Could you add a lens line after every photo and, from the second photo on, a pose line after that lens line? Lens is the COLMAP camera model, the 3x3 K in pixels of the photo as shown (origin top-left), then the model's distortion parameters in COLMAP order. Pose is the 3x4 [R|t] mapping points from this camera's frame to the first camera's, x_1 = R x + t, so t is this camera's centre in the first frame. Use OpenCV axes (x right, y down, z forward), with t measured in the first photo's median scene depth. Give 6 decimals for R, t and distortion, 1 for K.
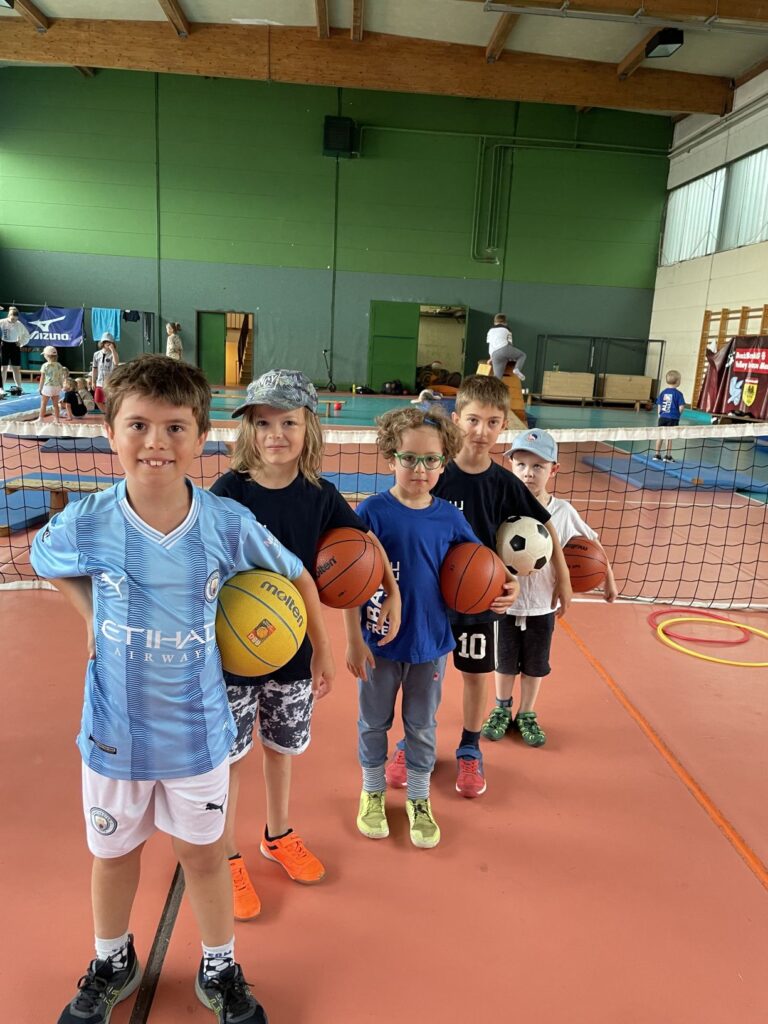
lens RADIAL K [[762.4, 0, 384.0], [0, 762.4, 512.0], [0, 0, 1]] dist [0.038193, 0.002218]
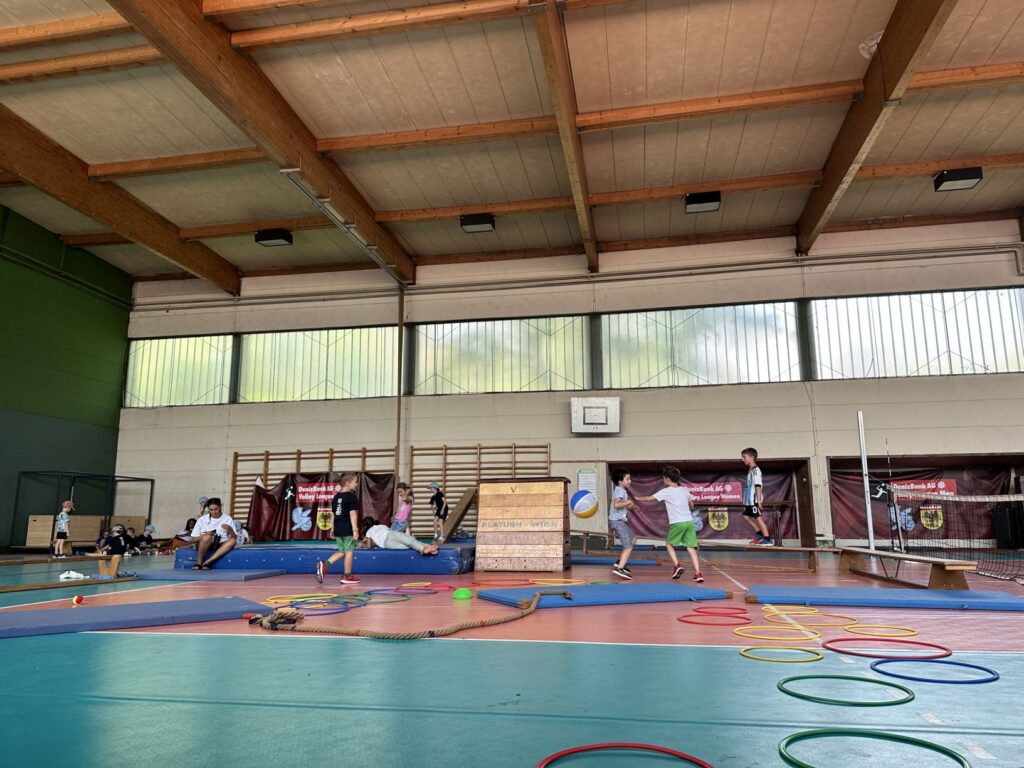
lens RADIAL K [[735.7, 0, 512.0], [0, 735.7, 384.0], [0, 0, 1]] dist [0.004215, 0.001206]
pose [[0.234463, 0.128848, 0.963548, -0.535101], [0.230459, 0.955555, -0.183858, -0.069654], [-0.944413, 0.265166, 0.194348, 0.400589]]
